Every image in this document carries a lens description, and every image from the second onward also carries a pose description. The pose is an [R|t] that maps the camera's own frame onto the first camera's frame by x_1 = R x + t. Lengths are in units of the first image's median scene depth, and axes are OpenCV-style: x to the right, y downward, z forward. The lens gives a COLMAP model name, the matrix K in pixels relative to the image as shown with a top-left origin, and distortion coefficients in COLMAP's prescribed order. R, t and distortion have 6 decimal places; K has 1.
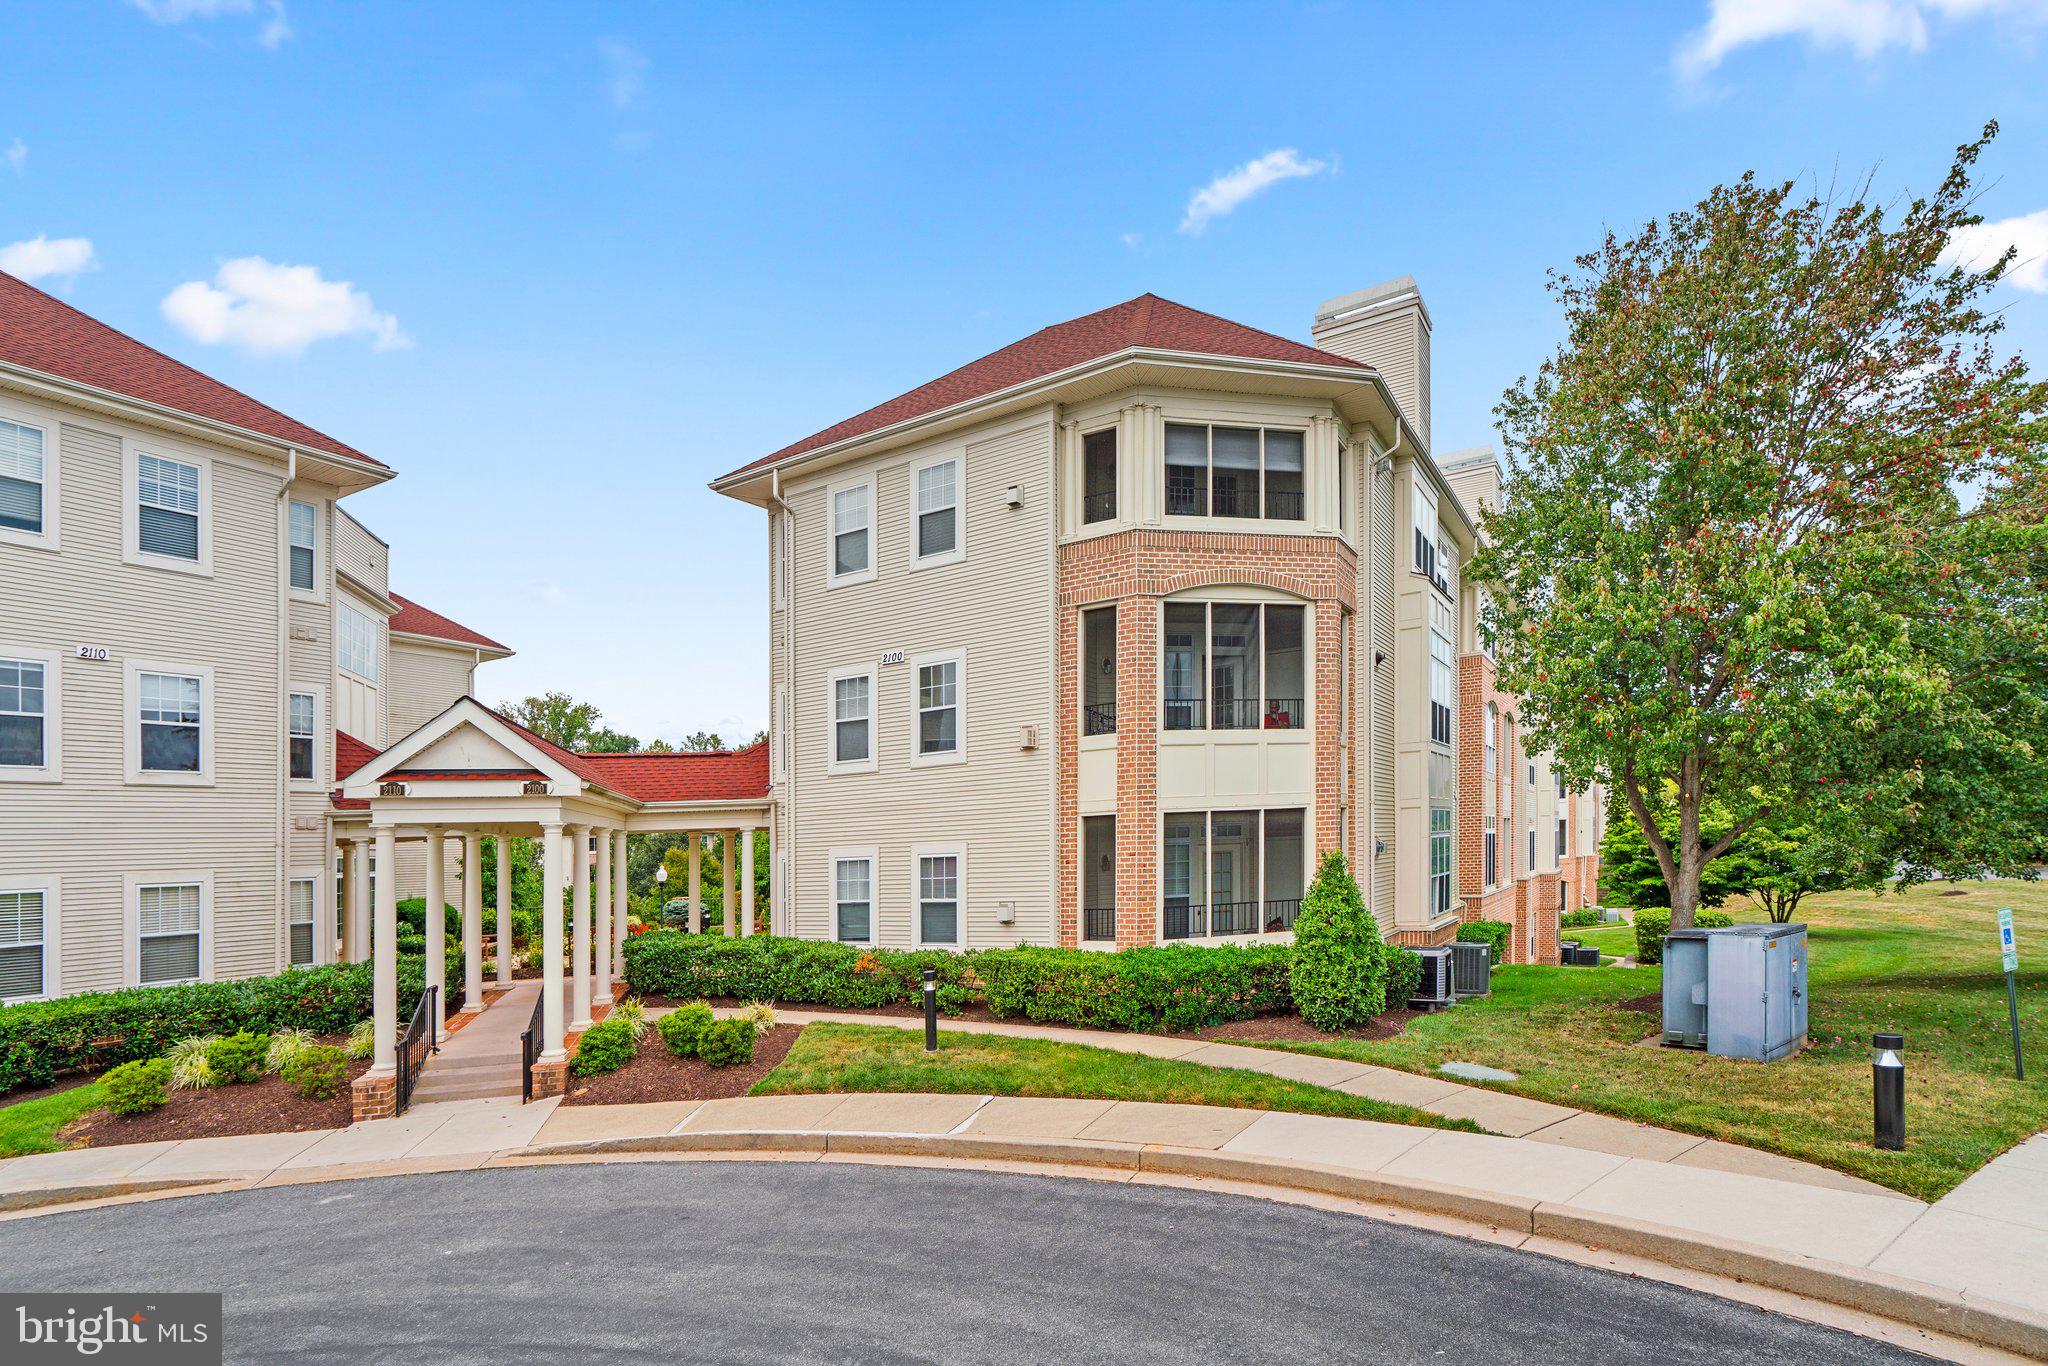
lens RADIAL K [[931.8, 0, 815.8], [0, 931.8, 678.0], [0, 0, 1]] dist [-0.003785, 0.007383]
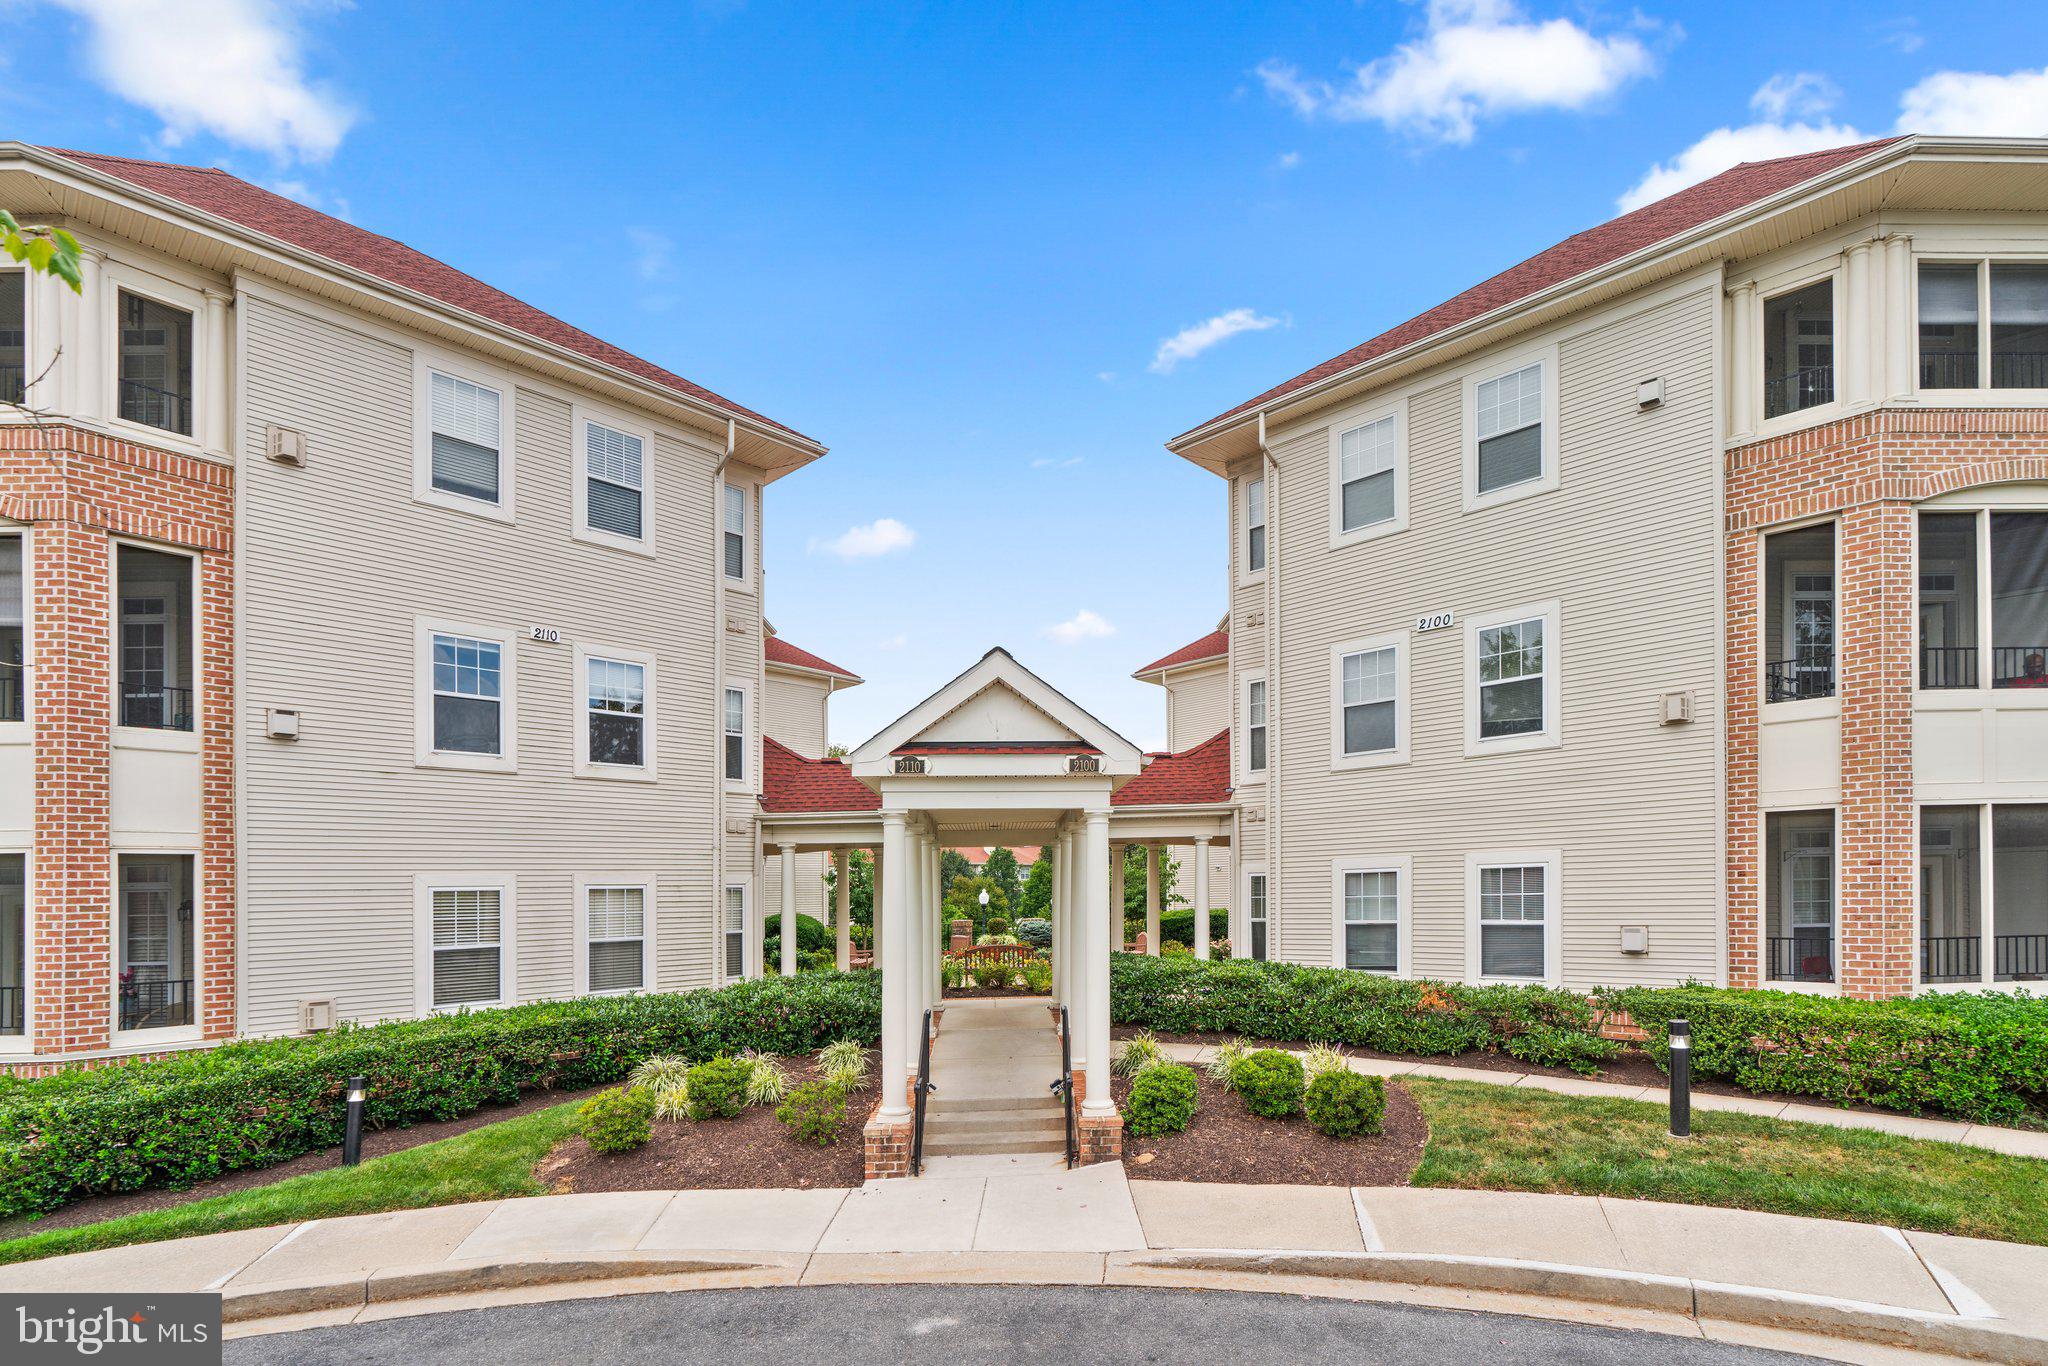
lens RADIAL K [[925.8, 0, 1018.2], [0, 925.8, 685.0], [0, 0, 1]] dist [-0.012690, 0.008065]
pose [[0.988497, -0.015215, -0.150476, -0.193208], [0.012629, 0.999756, -0.018128, 0.052718], [0.150715, 0.016019, 0.988447, 0.180990]]
